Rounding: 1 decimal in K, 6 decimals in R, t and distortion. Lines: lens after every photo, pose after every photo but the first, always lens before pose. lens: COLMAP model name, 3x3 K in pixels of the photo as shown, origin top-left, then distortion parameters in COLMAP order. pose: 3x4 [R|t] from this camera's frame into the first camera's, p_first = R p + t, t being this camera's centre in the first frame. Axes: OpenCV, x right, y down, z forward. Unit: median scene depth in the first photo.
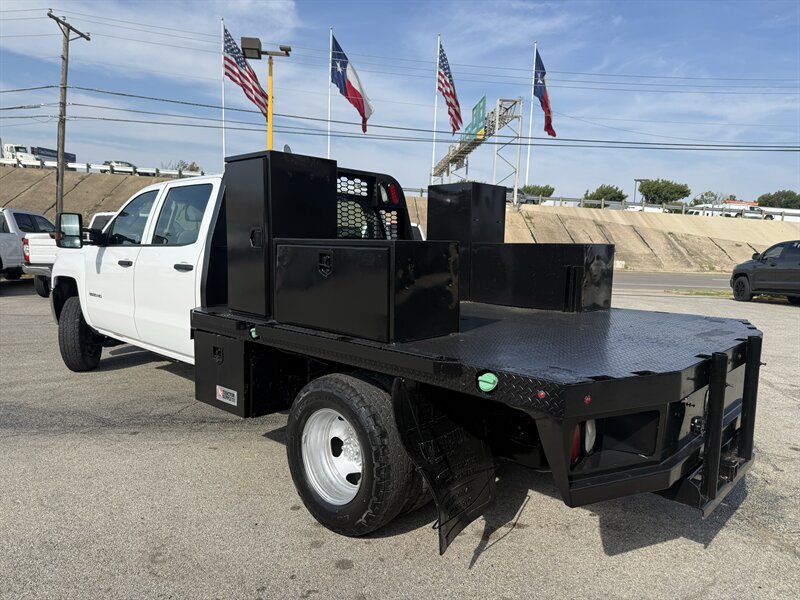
lens RADIAL K [[557.7, 0, 400.0], [0, 557.7, 300.0], [0, 0, 1]] dist [0.003445, -0.001251]
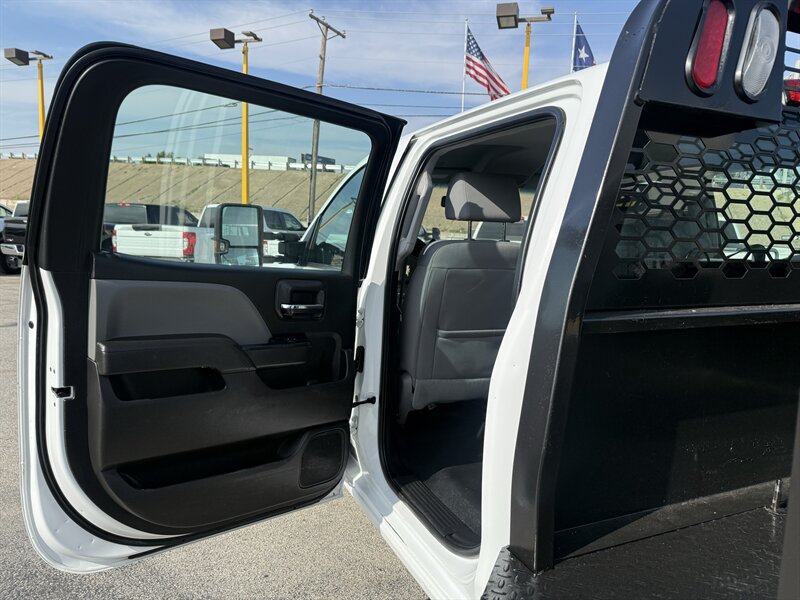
lens RADIAL K [[557.7, 0, 400.0], [0, 557.7, 300.0], [0, 0, 1]] dist [0.003445, -0.001251]
pose [[0.919687, 0.052605, -0.389113, -0.051174], [-0.049554, 0.998611, 0.017881, -0.017021], [0.389514, 0.002837, 0.921016, 0.119809]]
